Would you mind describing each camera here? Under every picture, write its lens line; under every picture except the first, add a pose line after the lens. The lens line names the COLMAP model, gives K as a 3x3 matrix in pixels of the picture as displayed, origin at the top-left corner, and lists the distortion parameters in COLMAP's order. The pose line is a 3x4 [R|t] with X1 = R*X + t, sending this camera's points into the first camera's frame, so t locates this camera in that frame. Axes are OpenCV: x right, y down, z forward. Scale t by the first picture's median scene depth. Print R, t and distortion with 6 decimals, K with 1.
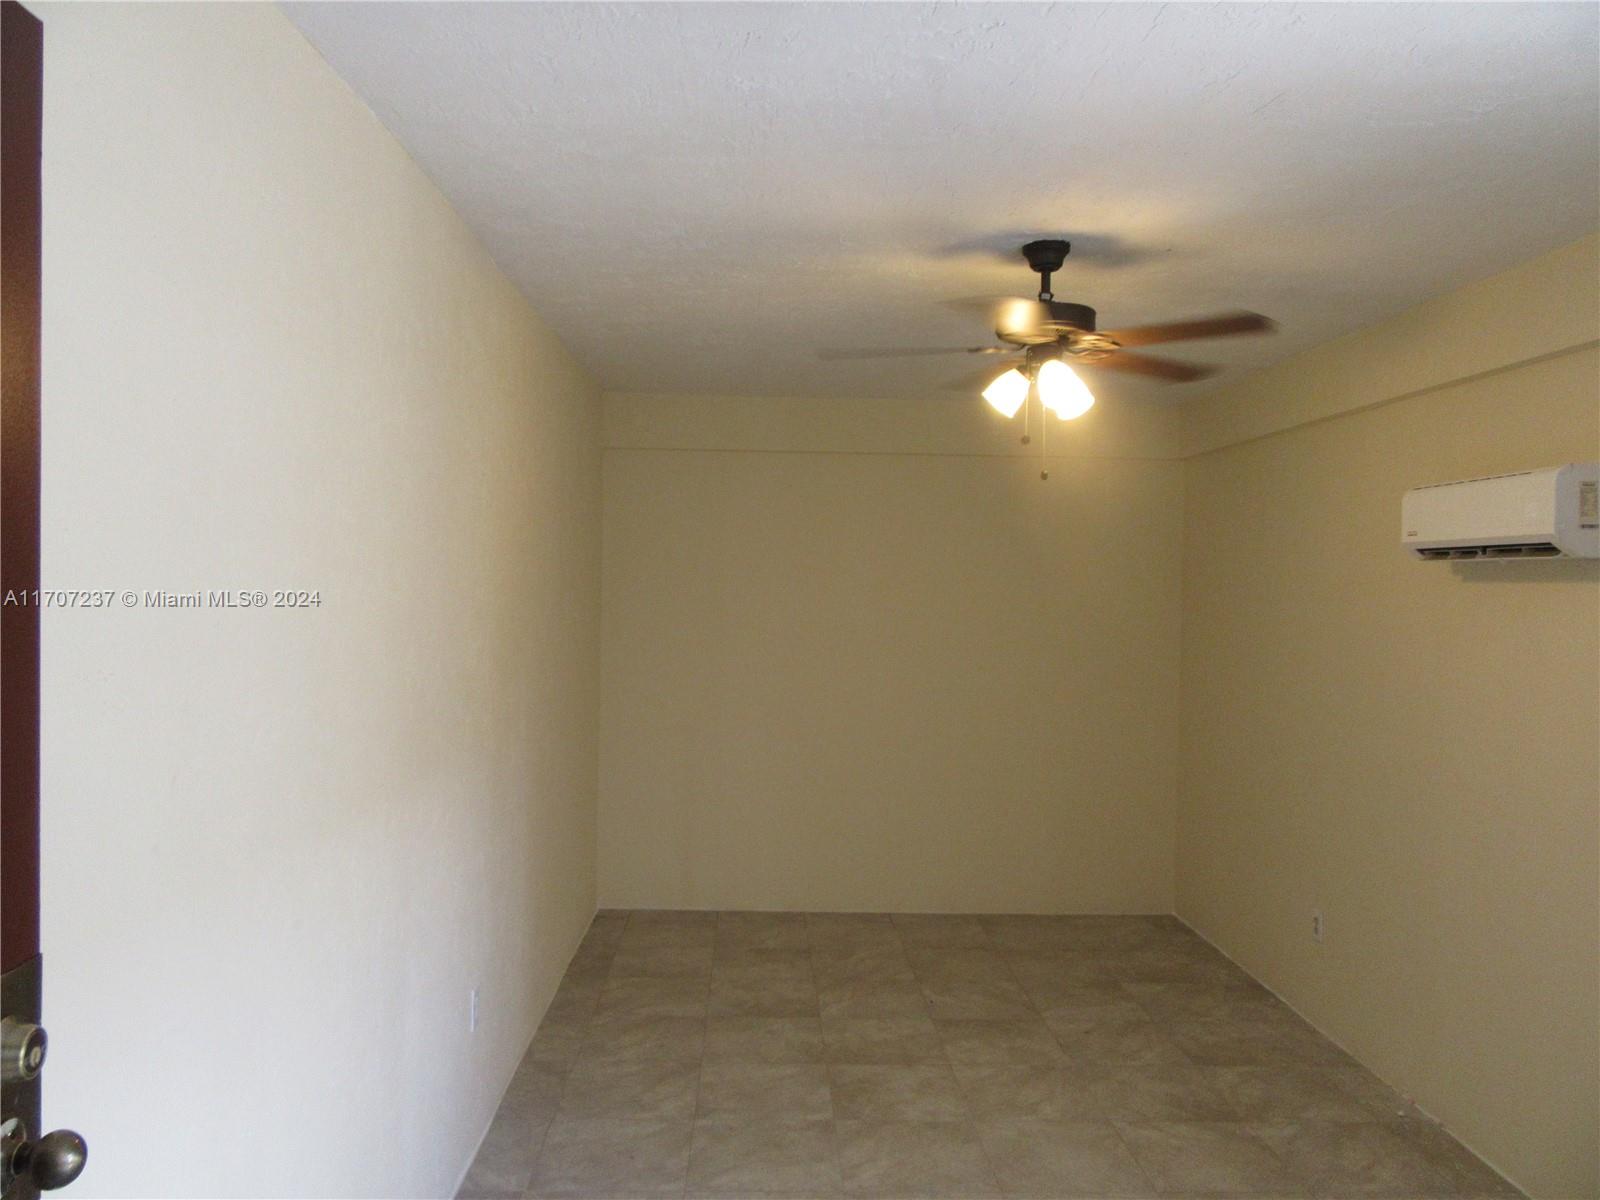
lens RADIAL K [[1176.1, 0, 798.7], [0, 1176.1, 594.5], [0, 0, 1]] dist [-0.000305, -0.003877]
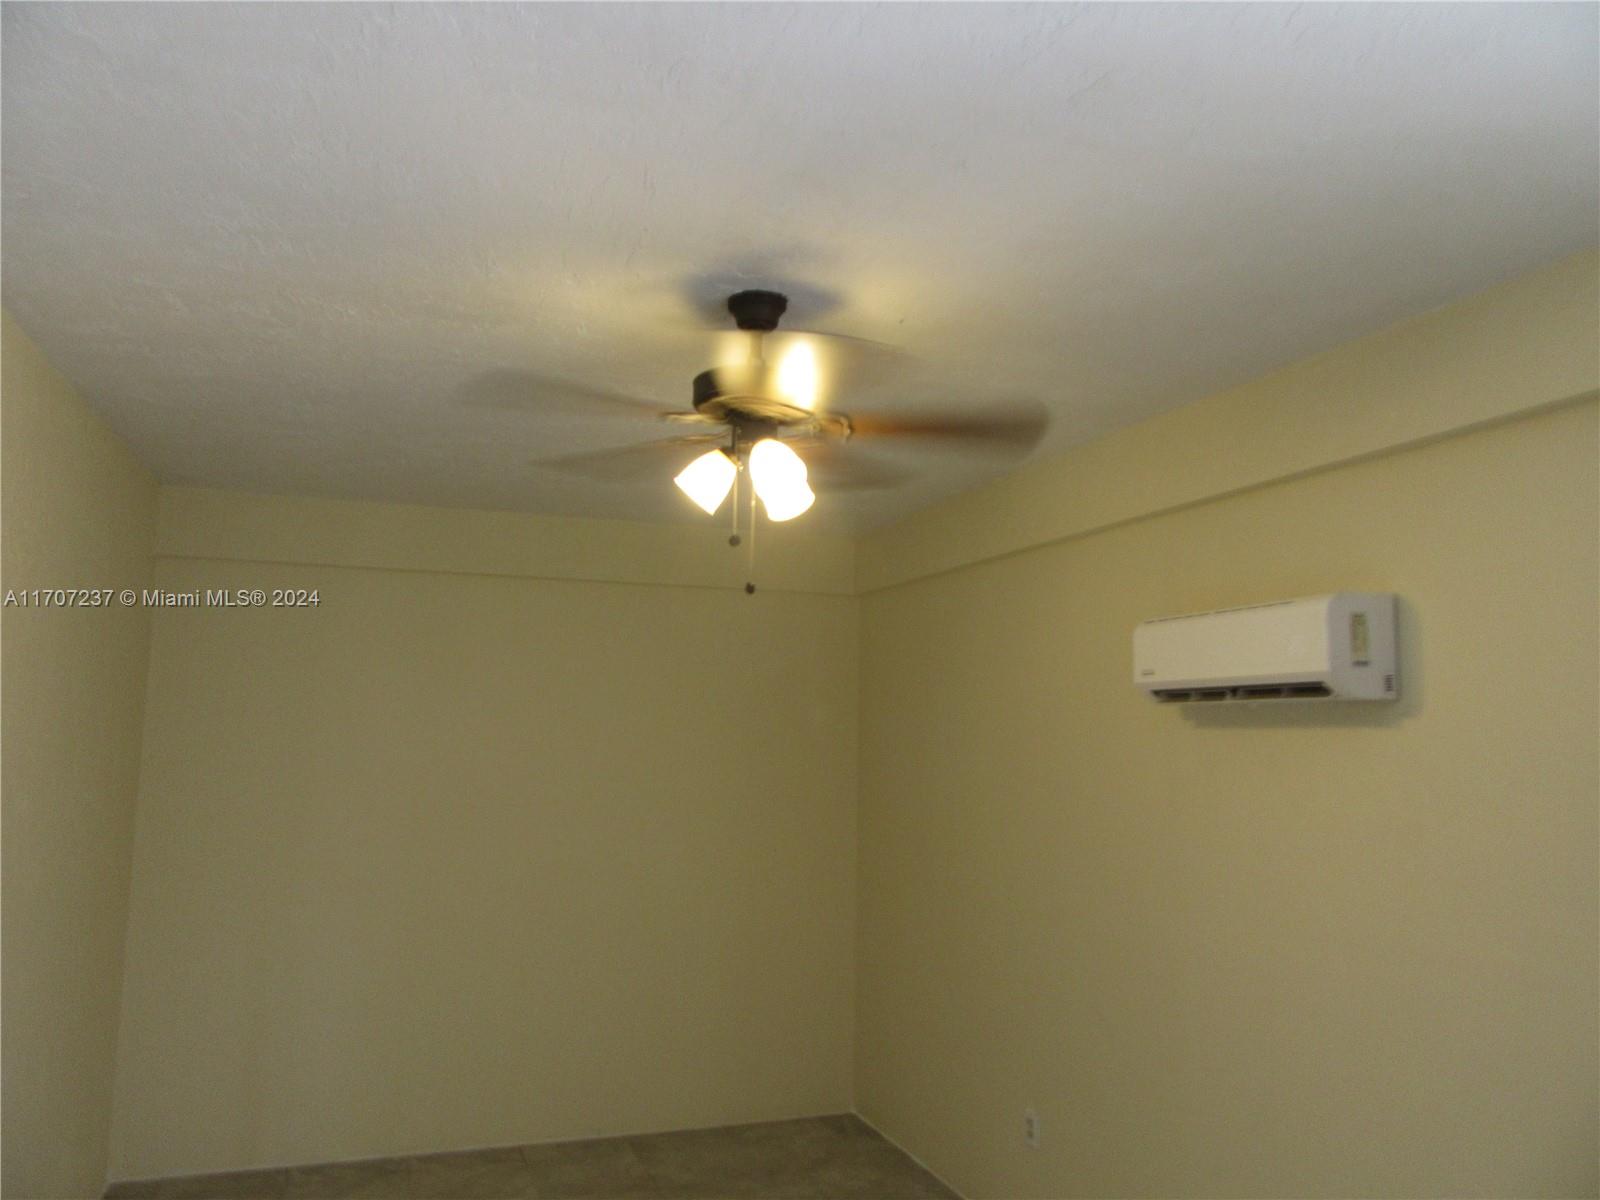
lens RADIAL K [[1176.1, 0, 798.7], [0, 1176.1, 594.5], [0, 0, 1]] dist [-0.000305, -0.003877]
pose [[0.951904, 0.033535, 0.304555, 0.002316], [0.004993, 0.992163, -0.124854, -0.001422], [-0.306355, 0.120370, 0.944276, 0.256124]]
